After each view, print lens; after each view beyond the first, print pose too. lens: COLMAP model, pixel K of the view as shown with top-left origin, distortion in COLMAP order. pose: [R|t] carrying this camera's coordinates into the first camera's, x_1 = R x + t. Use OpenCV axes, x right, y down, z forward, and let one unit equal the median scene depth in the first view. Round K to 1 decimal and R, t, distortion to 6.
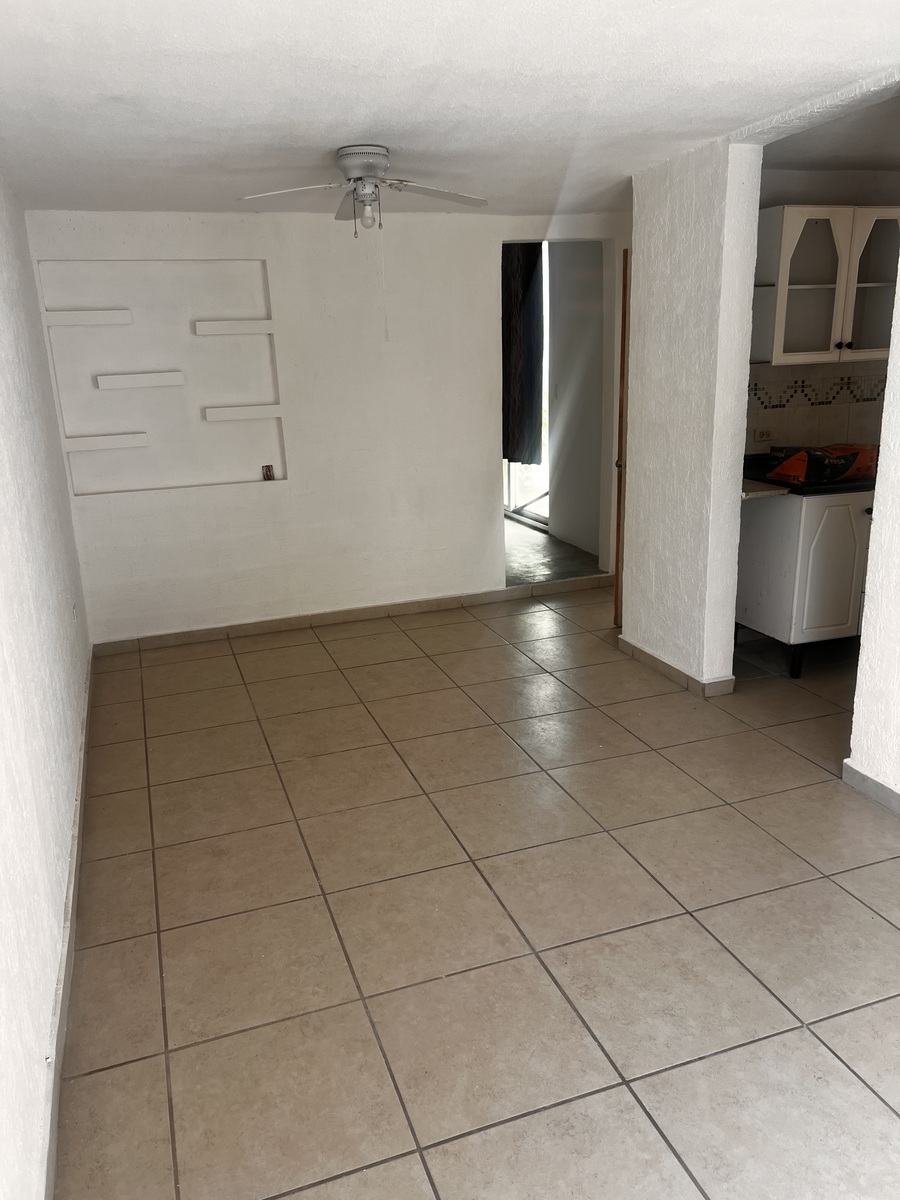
lens RADIAL K [[909.3, 0, 454.8], [0, 909.3, 607.0], [0, 0, 1]] dist [0.028264, -0.004024]
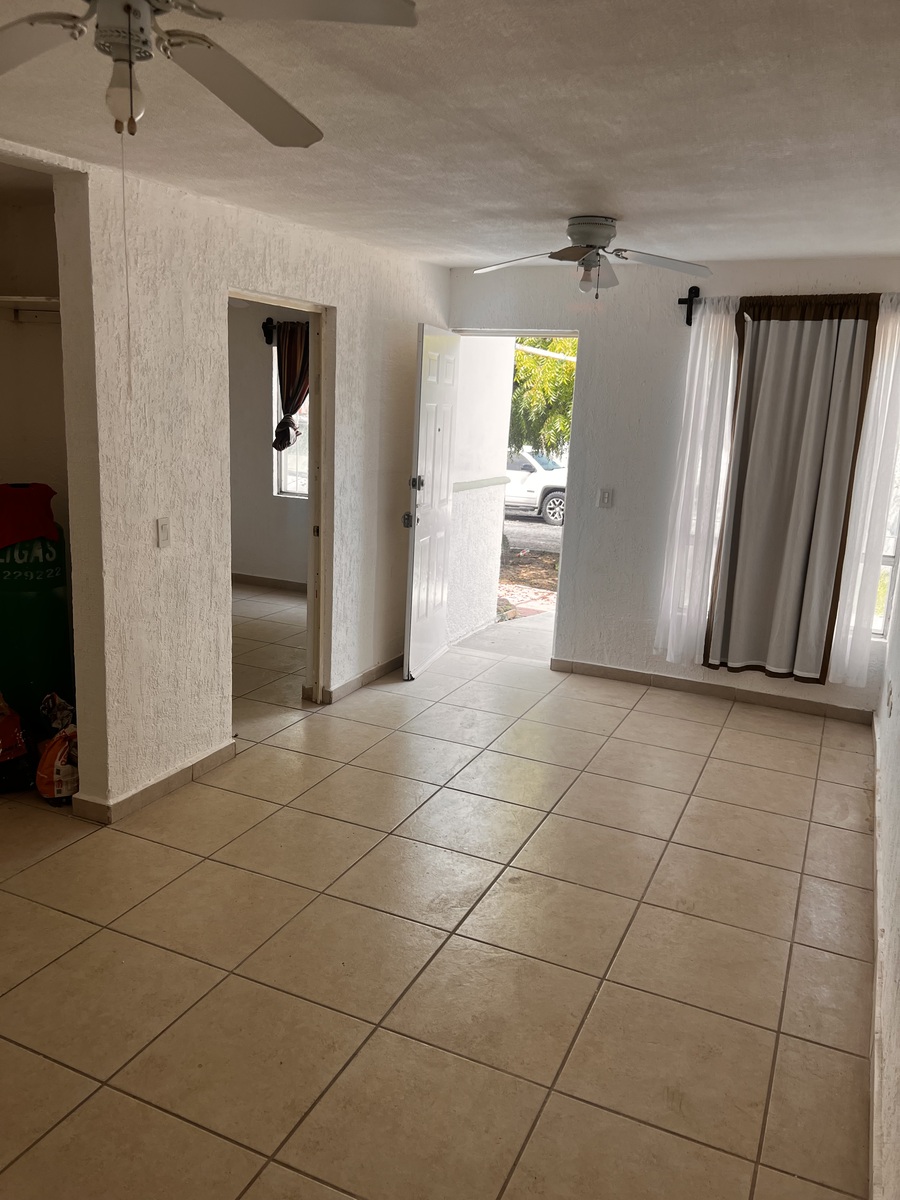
lens RADIAL K [[909.3, 0, 447.0], [0, 909.3, 598.8], [0, 0, 1]] dist [0.028264, -0.004024]
pose [[-0.715134, -0.145347, 0.683709, -0.600251], [0.184962, 0.903926, 0.385625, -0.427718], [-0.674072, 0.402233, -0.619544, 1.487210]]
